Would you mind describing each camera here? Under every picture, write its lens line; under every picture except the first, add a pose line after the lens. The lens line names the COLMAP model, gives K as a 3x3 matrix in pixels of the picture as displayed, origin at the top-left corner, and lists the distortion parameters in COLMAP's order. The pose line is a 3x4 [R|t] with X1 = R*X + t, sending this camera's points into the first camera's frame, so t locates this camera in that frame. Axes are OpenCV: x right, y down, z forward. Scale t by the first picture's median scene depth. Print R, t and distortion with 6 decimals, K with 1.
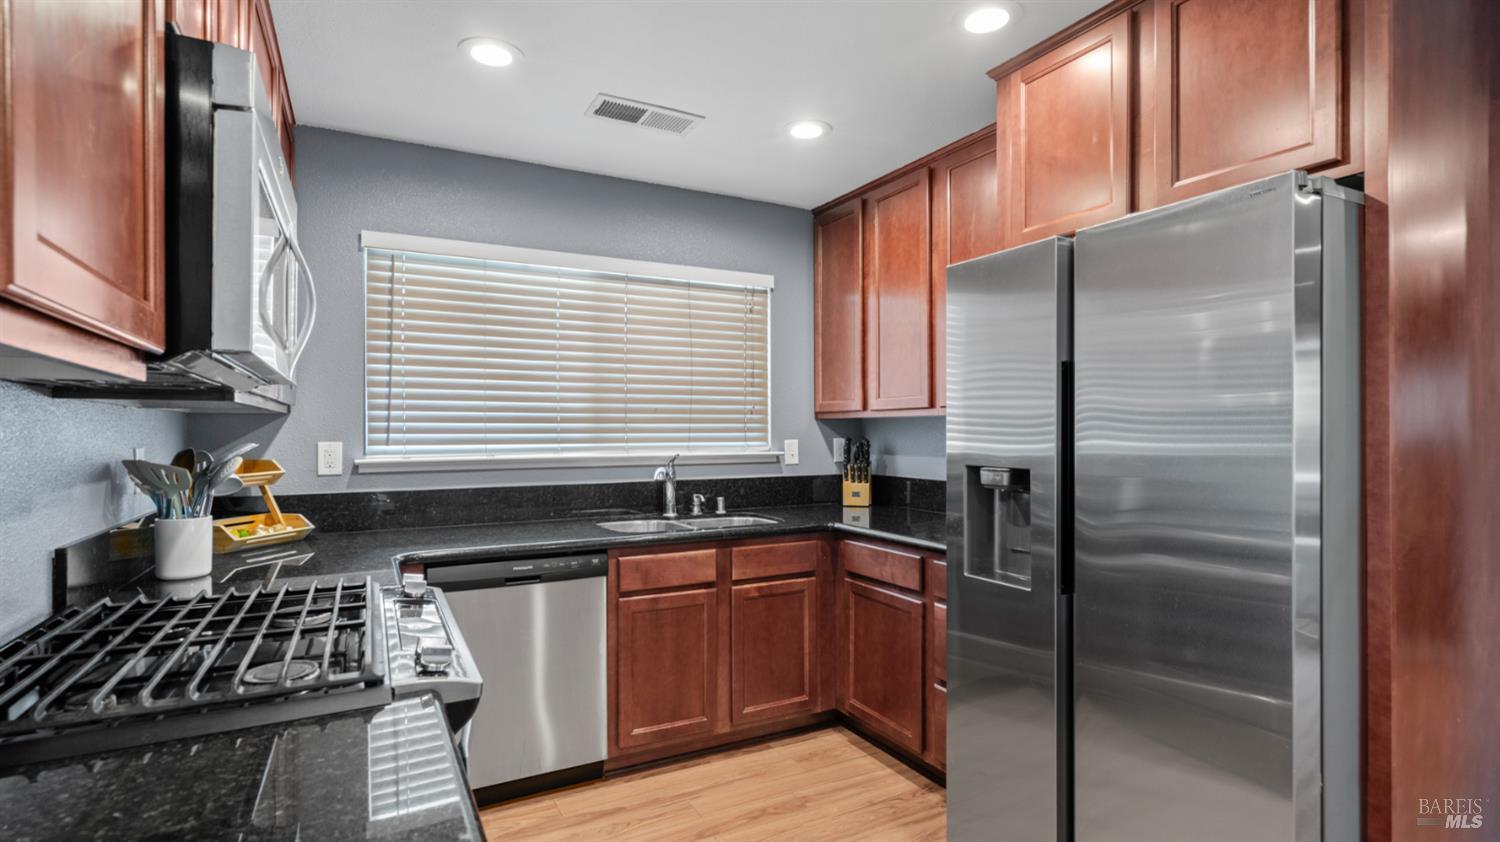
lens RADIAL K [[733.0, 0, 751.0], [0, 733.0, 427.8], [0, 0, 1]] dist [-0.017500, 0.007075]
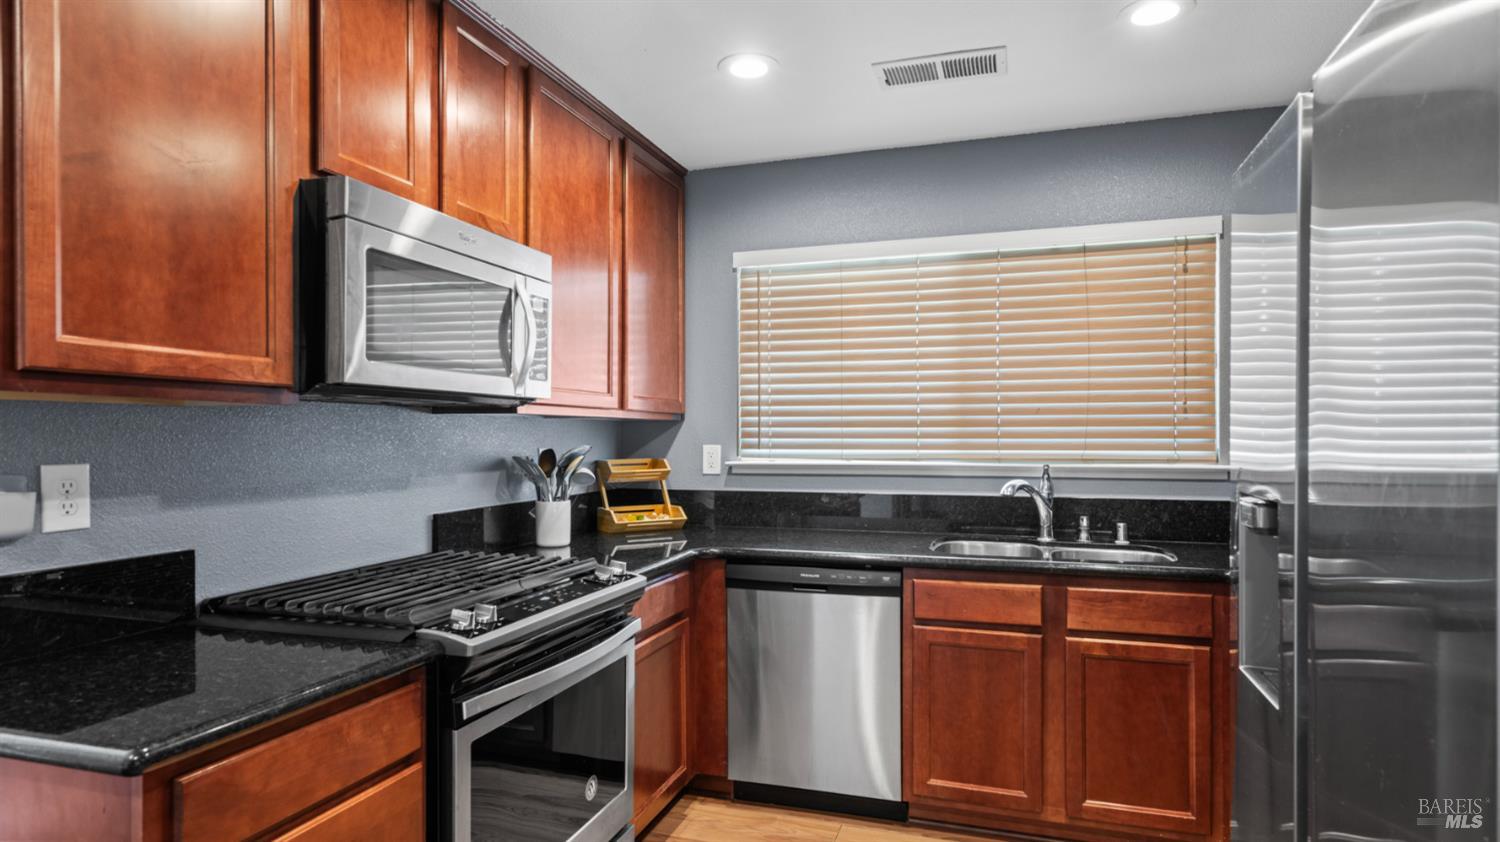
lens RADIAL K [[823.6, 0, 746.8], [0, 823.6, 436.2], [0, 0, 1]] dist [0.001862, 0.000443]
pose [[0.687323, 0.002028, -0.726349, 0.369846], [0.002417, 0.999984, 0.005080, -0.000769], [0.726348, -0.005247, 0.687307, 0.154127]]
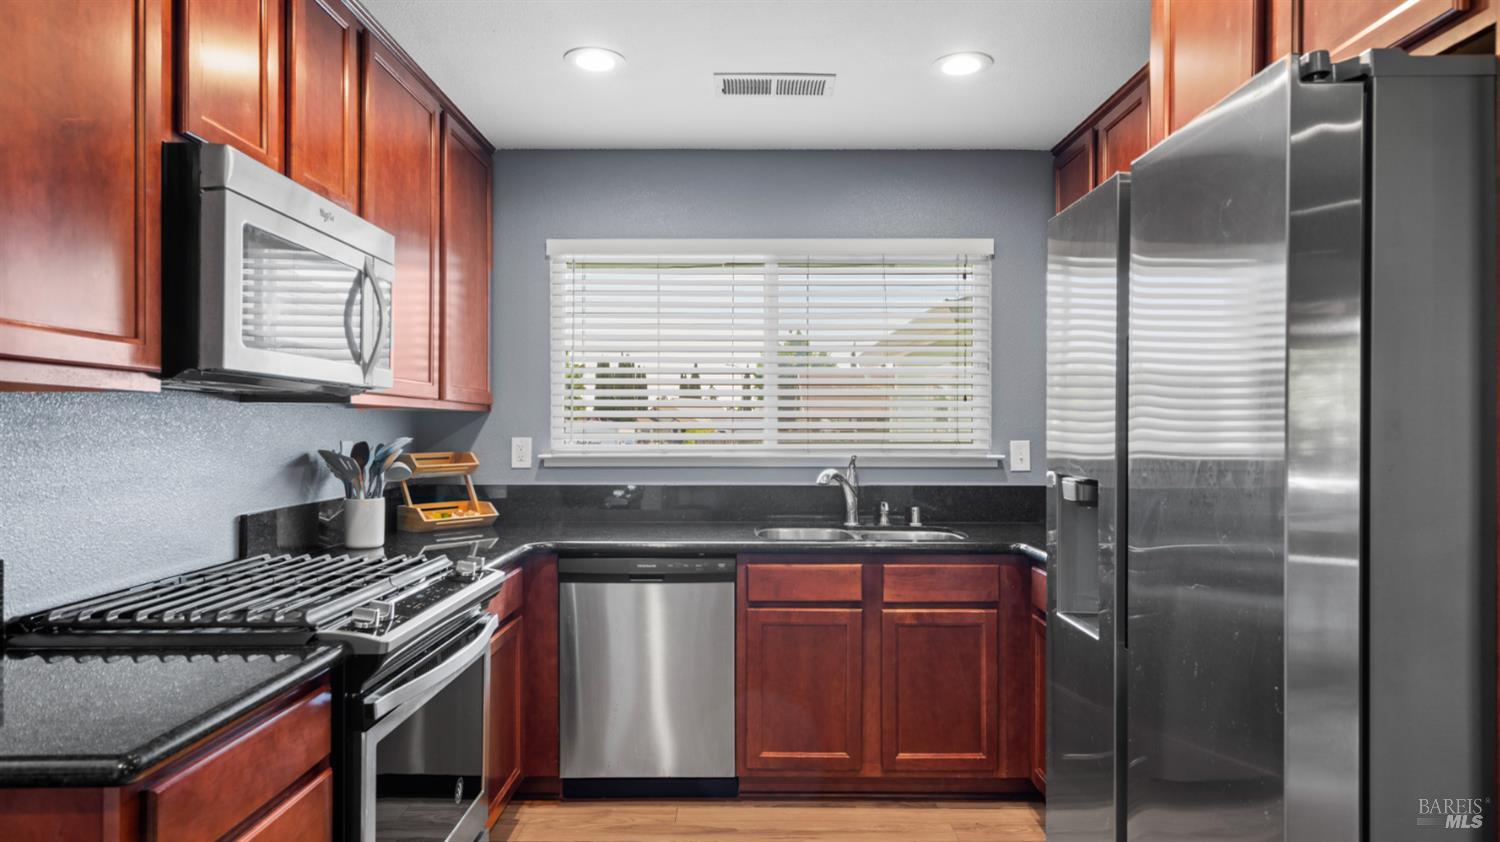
lens RADIAL K [[879.7, 0, 745.1], [0, 879.7, 424.8], [0, 0, 1]] dist [-0.011769, 0.009346]
pose [[0.878358, 0.001850, -0.478000, 0.322465], [-0.001906, 0.999998, 0.000367, -0.000697], [0.478000, 0.000588, 0.878360, 0.011607]]
